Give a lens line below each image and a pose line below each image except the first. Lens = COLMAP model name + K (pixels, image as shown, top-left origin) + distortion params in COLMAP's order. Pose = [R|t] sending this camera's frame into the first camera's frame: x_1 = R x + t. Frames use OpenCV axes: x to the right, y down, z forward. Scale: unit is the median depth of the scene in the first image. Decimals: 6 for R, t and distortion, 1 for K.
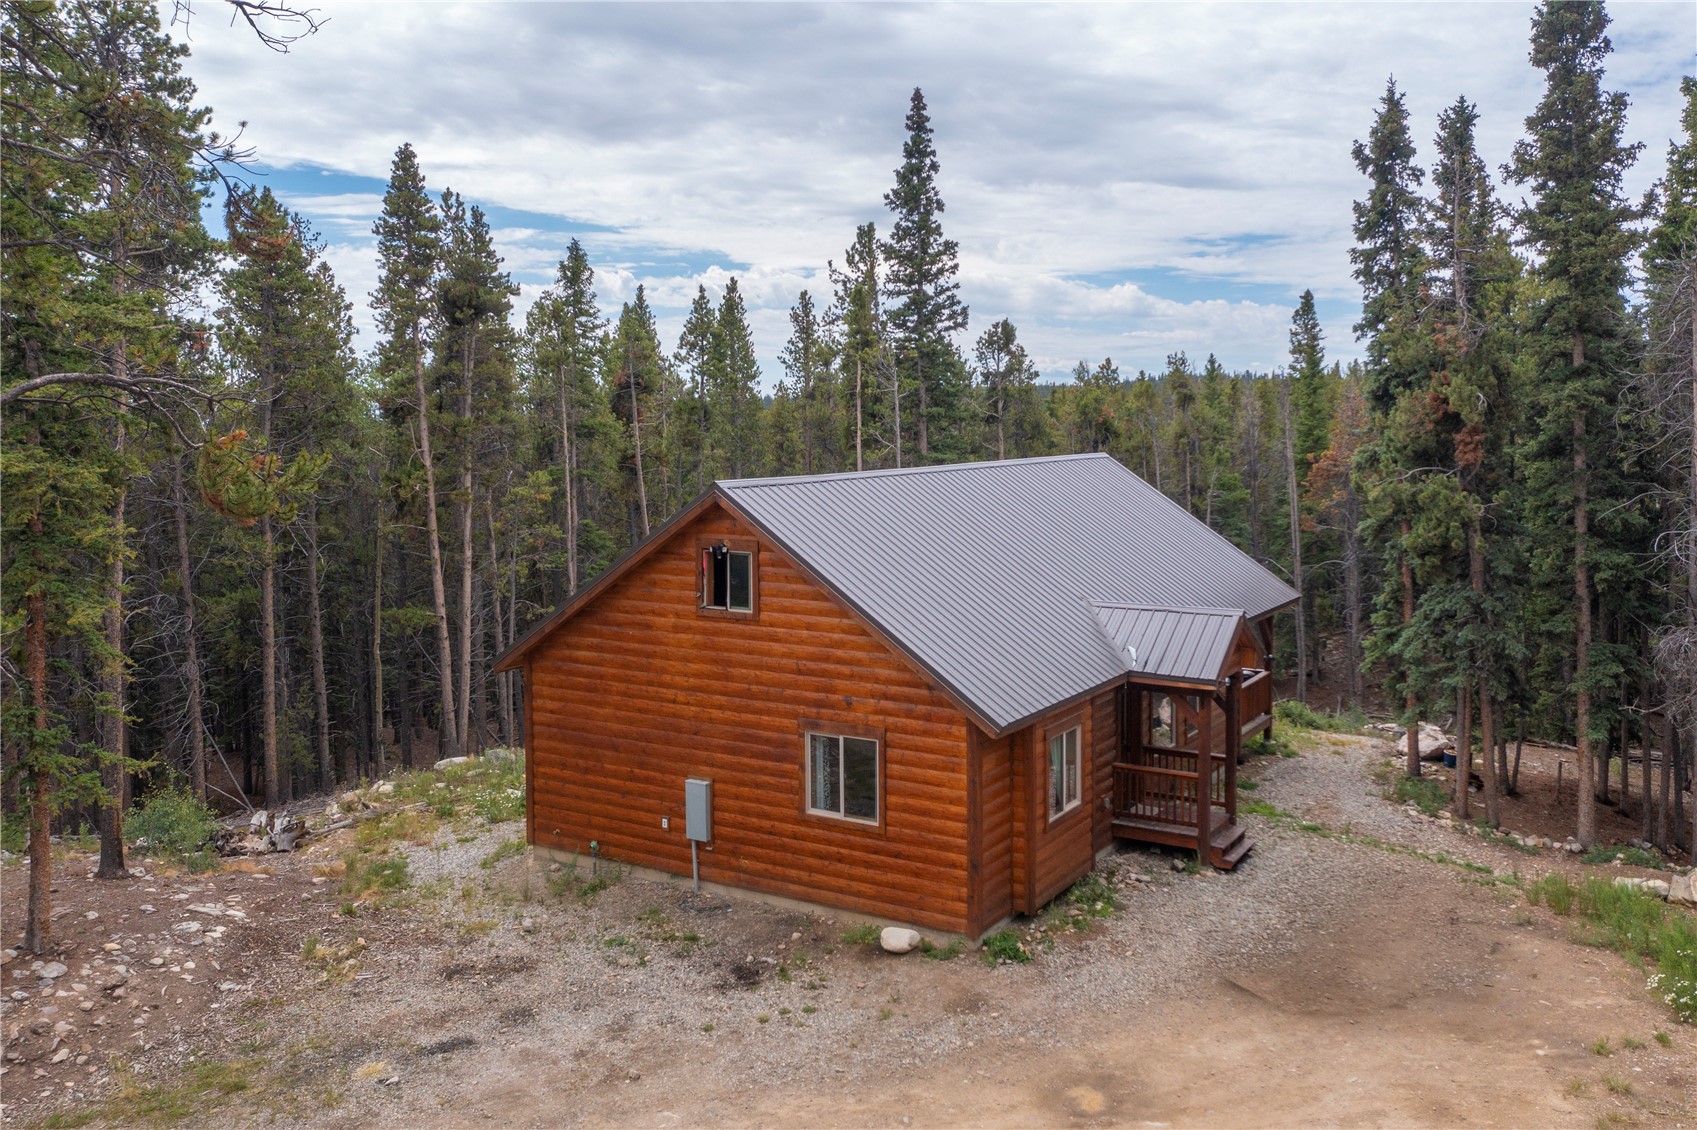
lens RADIAL K [[1531.4, 0, 848.5], [0, 1531.4, 565.0], [0, 0, 1]] dist [-0.020739, 0.005876]
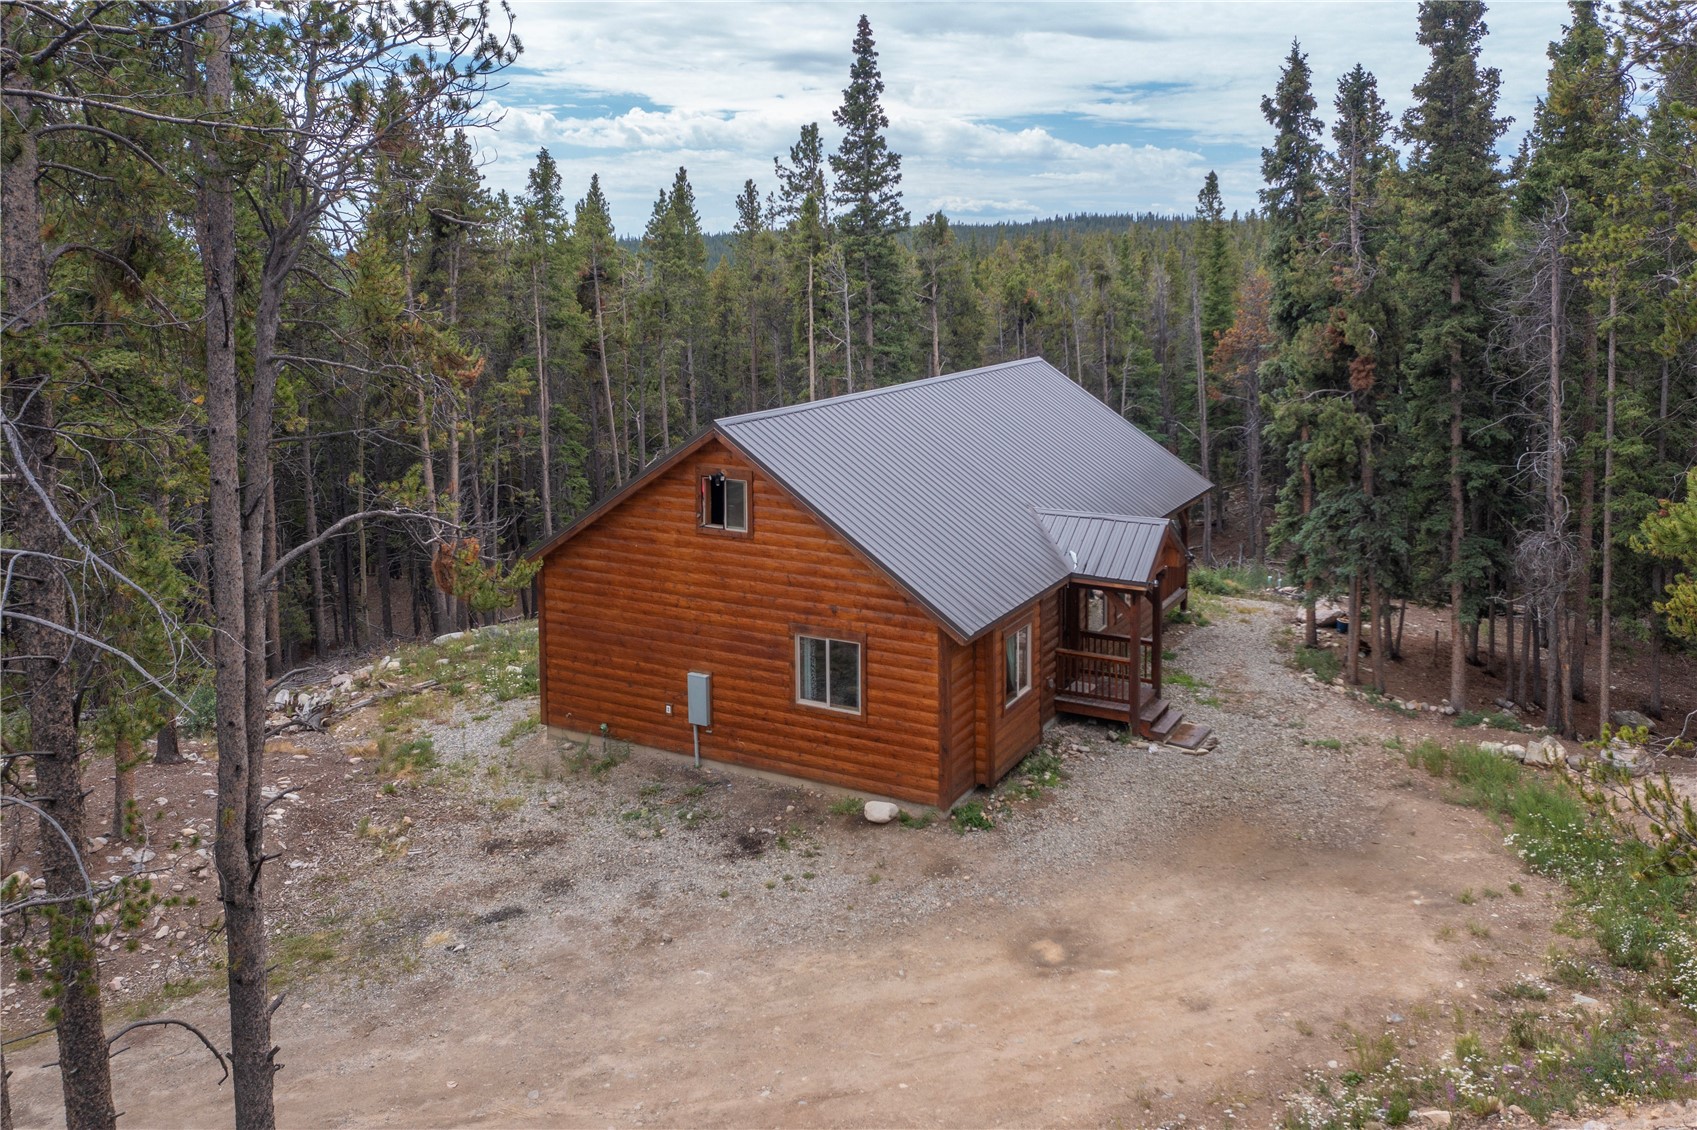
lens RADIAL K [[1464.1, 0, 829.9], [0, 1464.1, 482.7], [0, 0, 1]] dist [-0.013837, -0.003655]
pose [[0.999056, -0.016400, 0.040227, -0.041922], [0.013983, 0.998122, 0.059635, -0.067055], [-0.041129, -0.059017, 0.997409, -0.092819]]
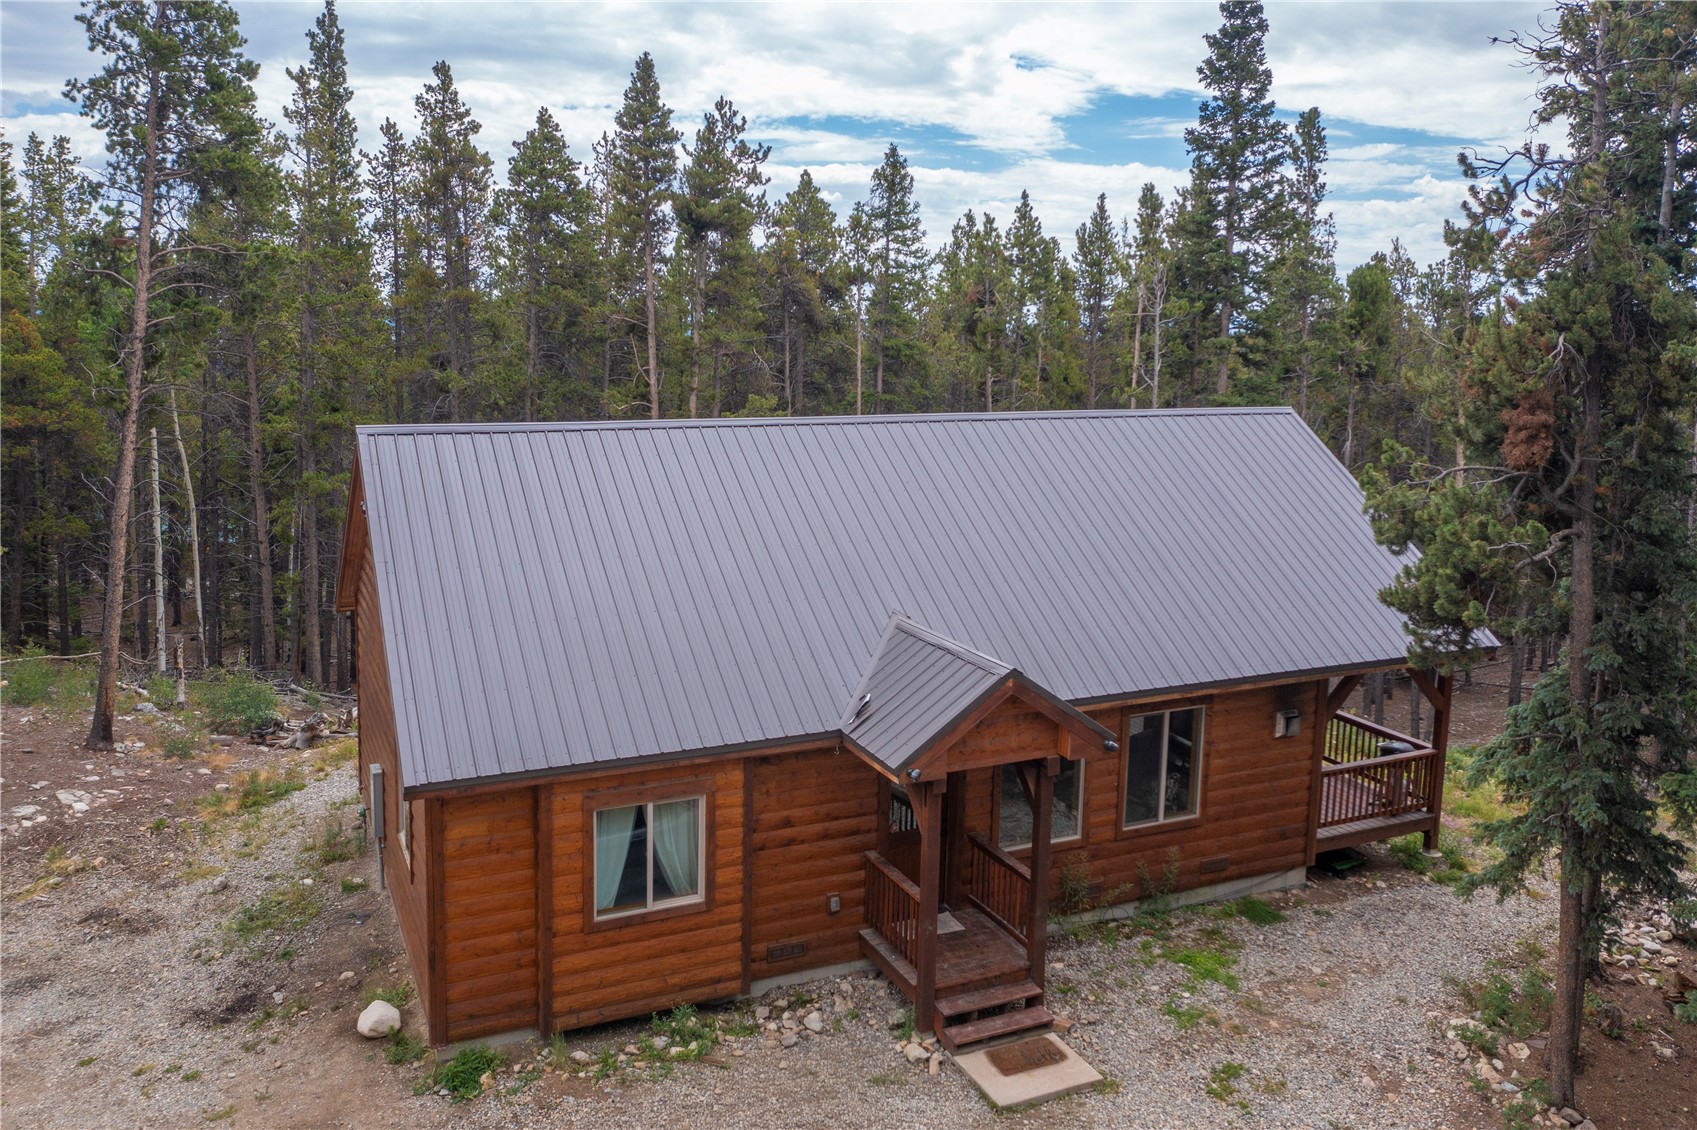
lens RADIAL K [[1464.1, 0, 829.9], [0, 1464.1, 482.7], [0, 0, 1]] dist [-0.013837, -0.003655]
pose [[0.829399, 0.081654, -0.552658, 0.555014], [-0.078166, 0.996491, 0.029923, -0.060803], [0.553162, 0.018381, 0.832871, 0.456195]]
